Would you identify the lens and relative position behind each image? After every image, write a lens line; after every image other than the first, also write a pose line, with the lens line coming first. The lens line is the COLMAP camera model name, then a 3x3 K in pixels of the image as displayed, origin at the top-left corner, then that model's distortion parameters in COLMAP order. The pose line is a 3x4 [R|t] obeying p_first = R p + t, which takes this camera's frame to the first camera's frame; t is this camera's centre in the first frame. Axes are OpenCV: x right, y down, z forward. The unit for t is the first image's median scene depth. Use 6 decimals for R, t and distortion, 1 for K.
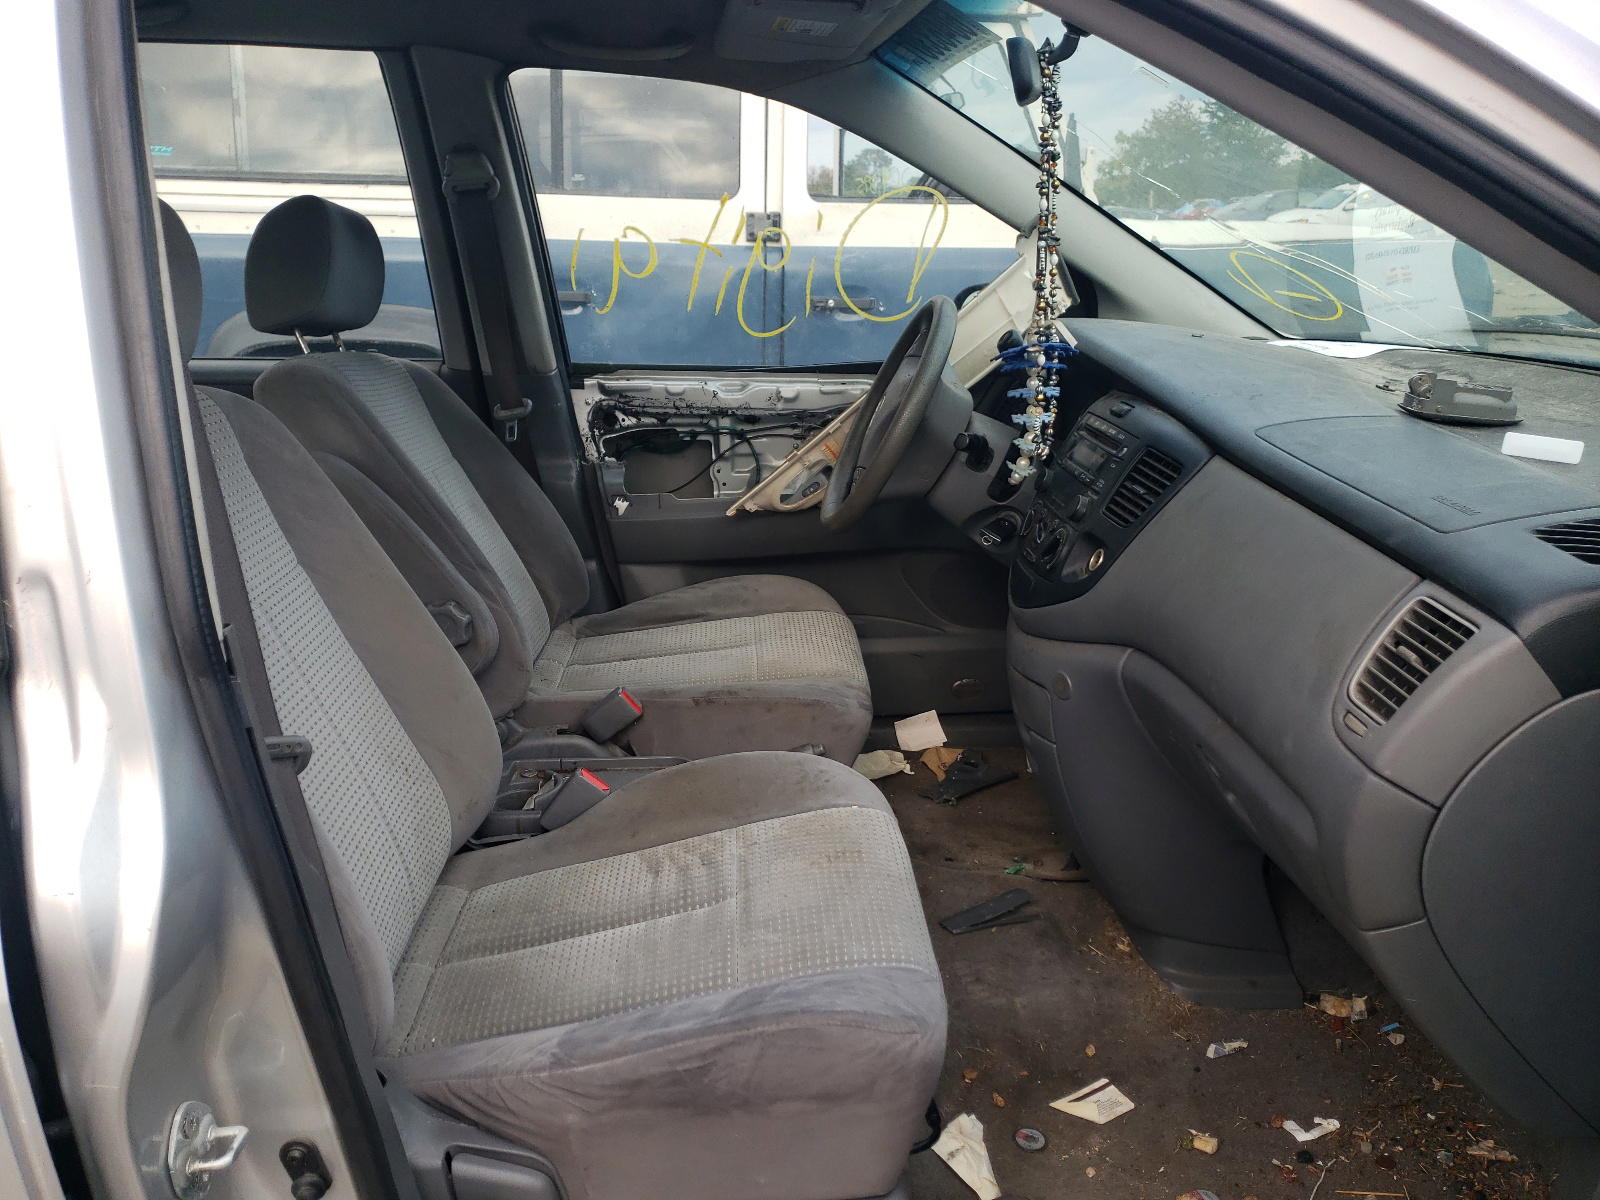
lens RADIAL K [[1205.3, 0, 796.6], [0, 1205.3, 613.2], [0, 0, 1]] dist [-0.003539, -0.004989]
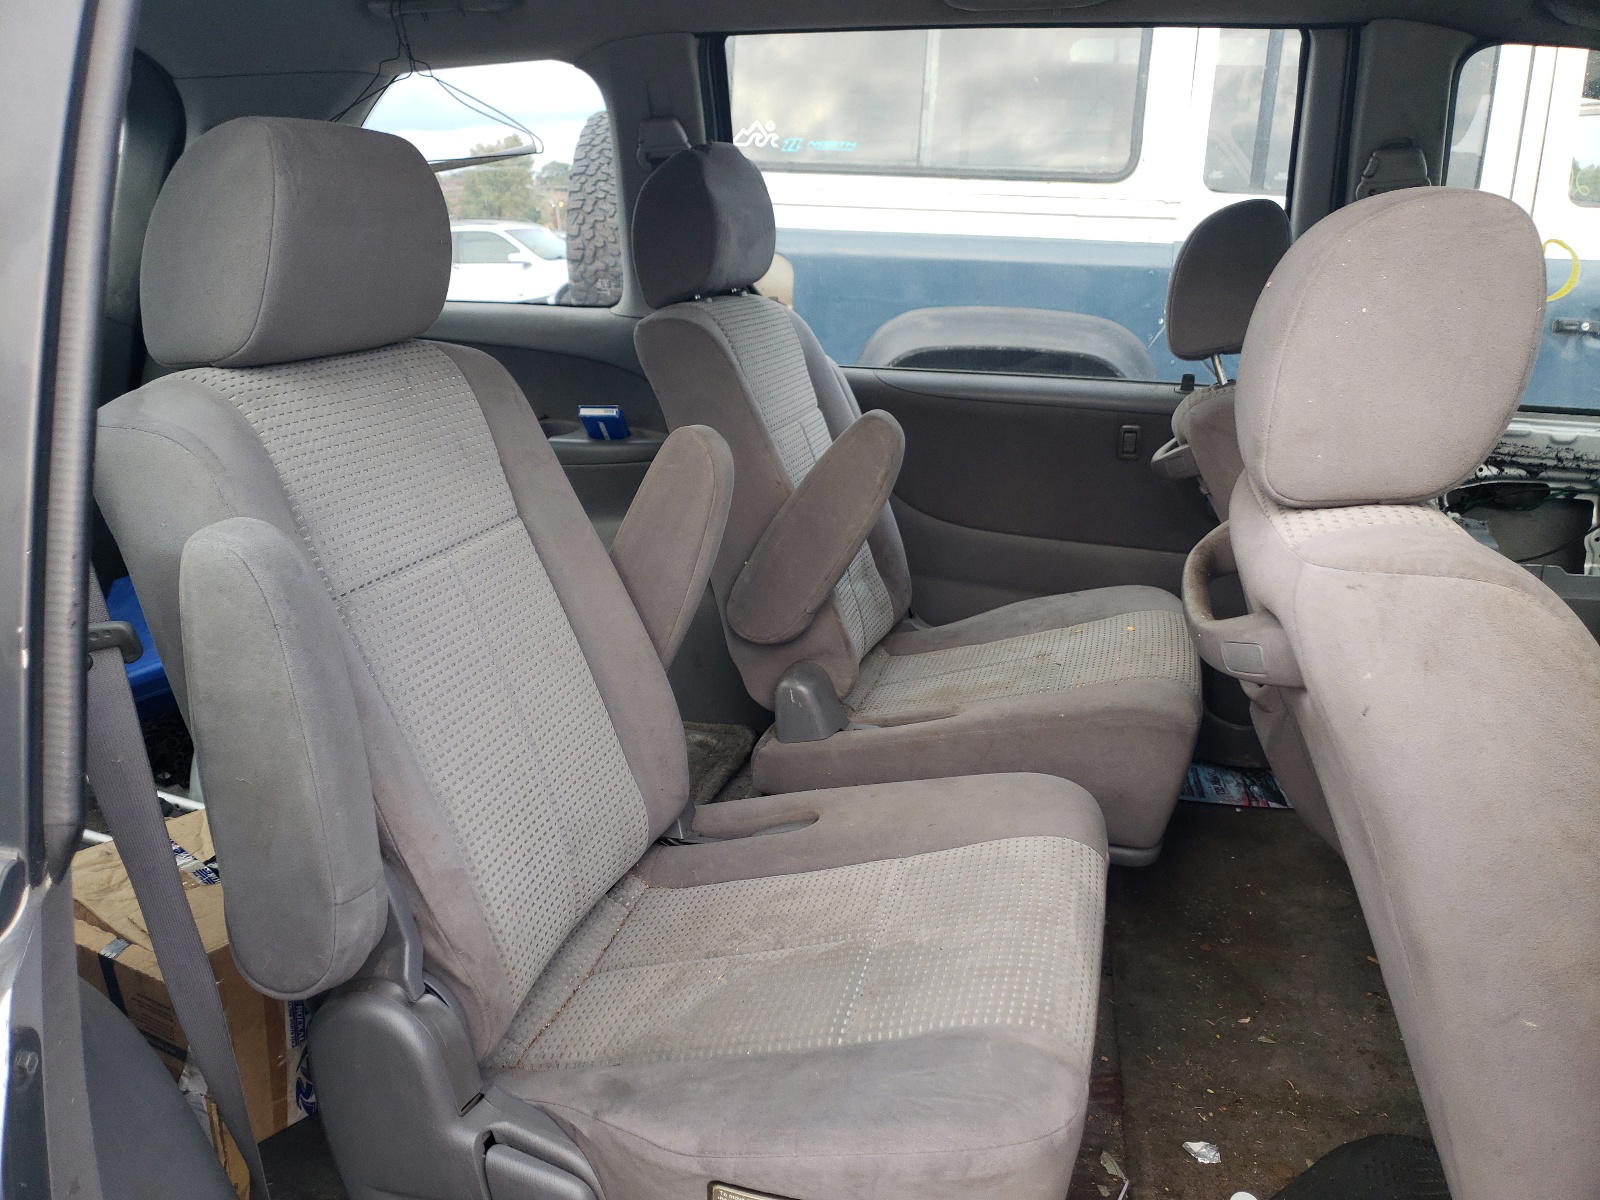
lens RADIAL K [[1205.3, 0, 796.6], [0, 1205.3, 613.2], [0, 0, 1]] dist [-0.003539, -0.004989]
pose [[0.965589, 0.091039, -0.243617, -0.390211], [-0.088750, 0.995845, 0.020377, -0.036137], [0.244460, 0.001946, 0.969658, 0.076681]]
